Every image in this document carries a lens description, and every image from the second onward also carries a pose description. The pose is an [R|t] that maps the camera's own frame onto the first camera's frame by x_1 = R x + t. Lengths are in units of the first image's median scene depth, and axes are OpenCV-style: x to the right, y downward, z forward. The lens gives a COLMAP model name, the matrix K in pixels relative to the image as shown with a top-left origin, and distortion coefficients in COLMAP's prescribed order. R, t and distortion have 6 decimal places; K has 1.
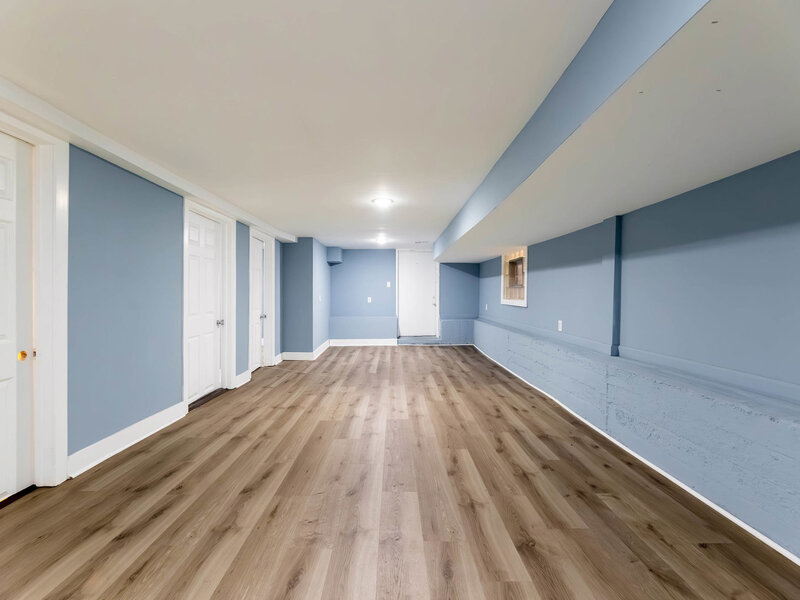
lens RADIAL K [[365.1, 0, 401.9], [0, 365.1, 299.0], [0, 0, 1]] dist [-0.005981, 0.001878]
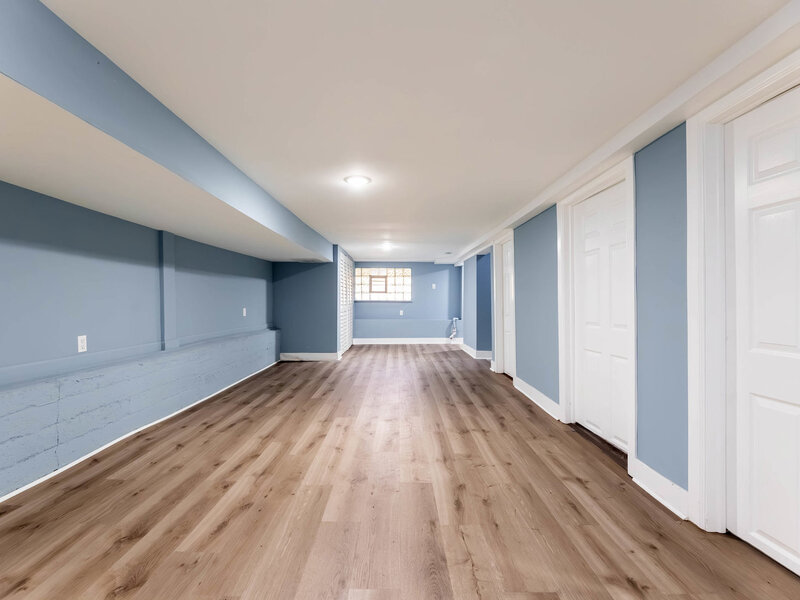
lens RADIAL K [[365.1, 0, 398.8], [0, 365.1, 299.8], [0, 0, 1]] dist [-0.005981, 0.001878]
pose [[-0.999784, -0.003985, 0.020408, -0.164701], [-0.003856, 0.999972, 0.006350, -0.013488], [-0.020433, 0.006270, -0.999772, 1.850637]]
